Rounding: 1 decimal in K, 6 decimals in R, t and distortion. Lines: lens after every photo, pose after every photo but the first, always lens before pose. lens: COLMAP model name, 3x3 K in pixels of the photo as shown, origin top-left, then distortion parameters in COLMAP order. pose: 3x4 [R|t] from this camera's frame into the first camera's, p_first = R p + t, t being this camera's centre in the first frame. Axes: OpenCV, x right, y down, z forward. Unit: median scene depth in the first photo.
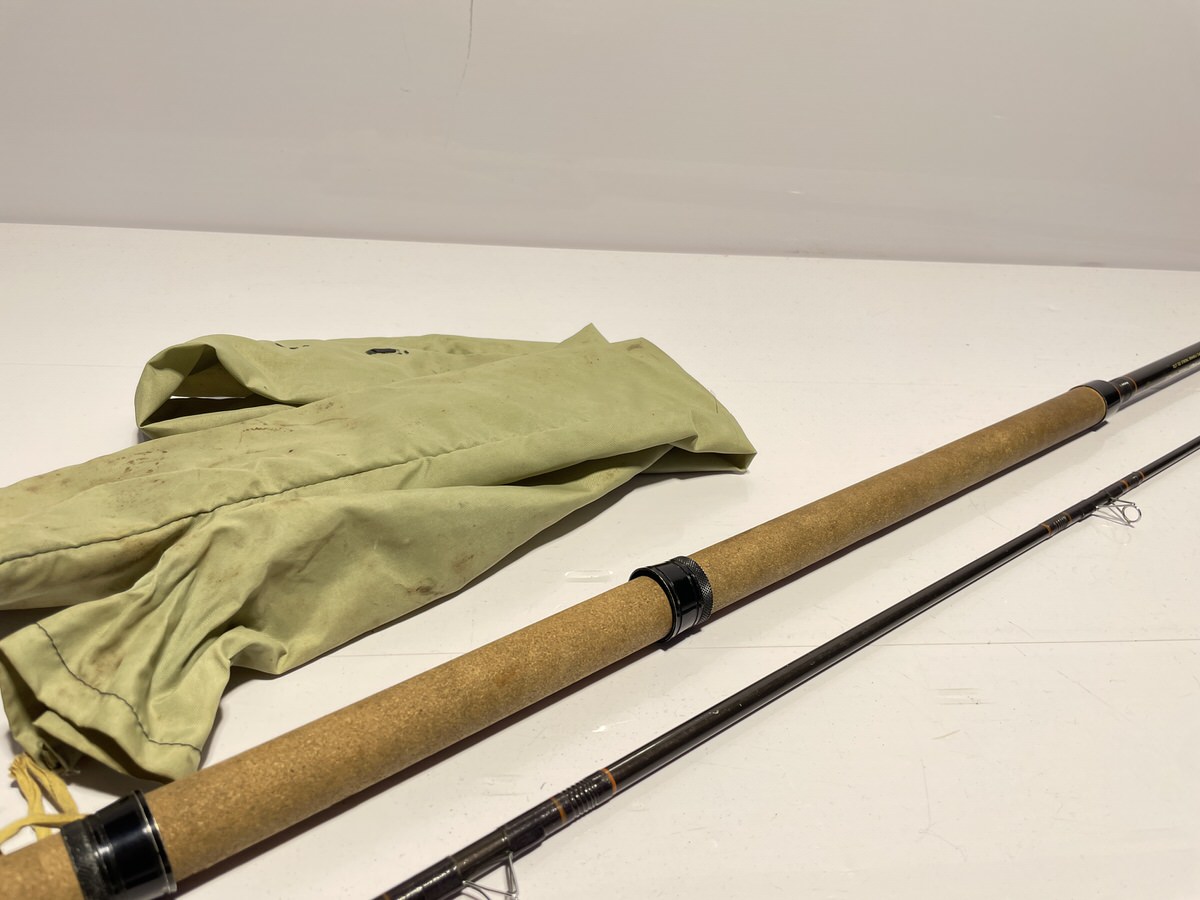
lens RADIAL K [[917.1, 0, 603.2], [0, 917.1, 456.7], [0, 0, 1]] dist [0.017247, -0.035887]
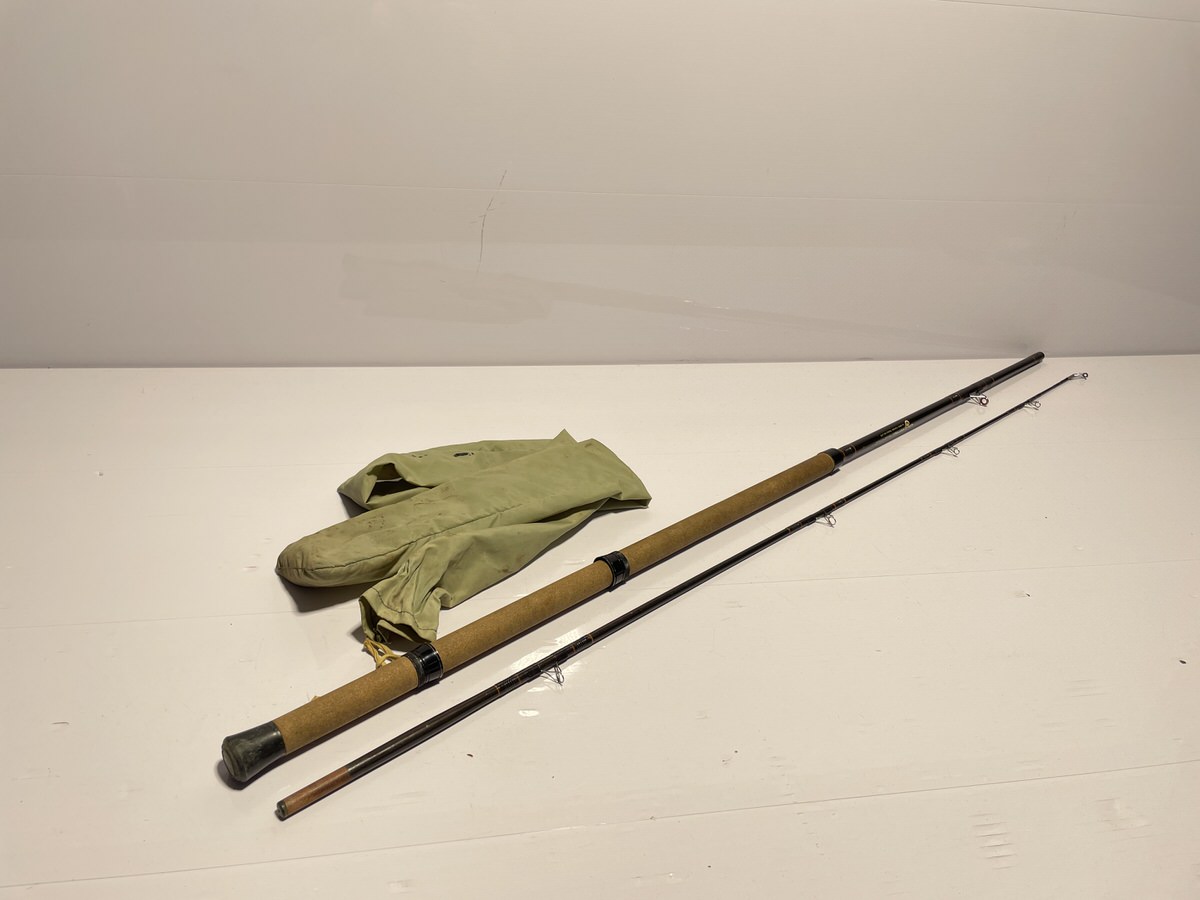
lens RADIAL K [[917.1, 0, 603.9], [0, 917.1, 457.6], [0, 0, 1]] dist [0.017247, -0.035887]
pose [[0.997008, -0.039189, 0.066622, -0.086649], [0.039078, 0.999232, 0.002969, -0.131423], [-0.066688, -0.000357, 0.997774, -1.270695]]
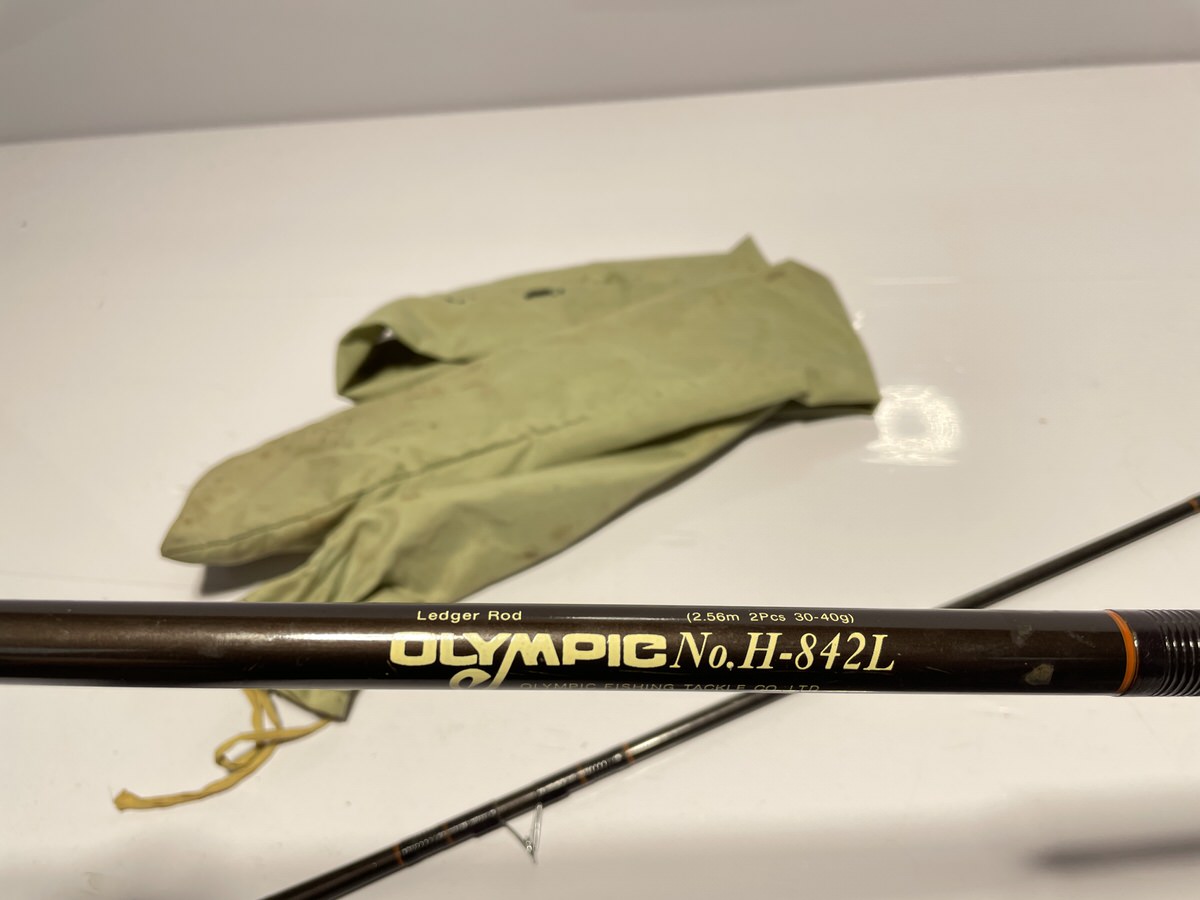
lens RADIAL K [[917.1, 0, 596.4], [0, 917.1, 443.8], [0, 0, 1]] dist [0.017247, -0.035887]
pose [[0.918235, 0.057647, -0.391818, 0.344059], [0.062835, 0.955611, 0.287852, -0.329647], [0.391020, -0.288935, 0.873854, 0.009502]]
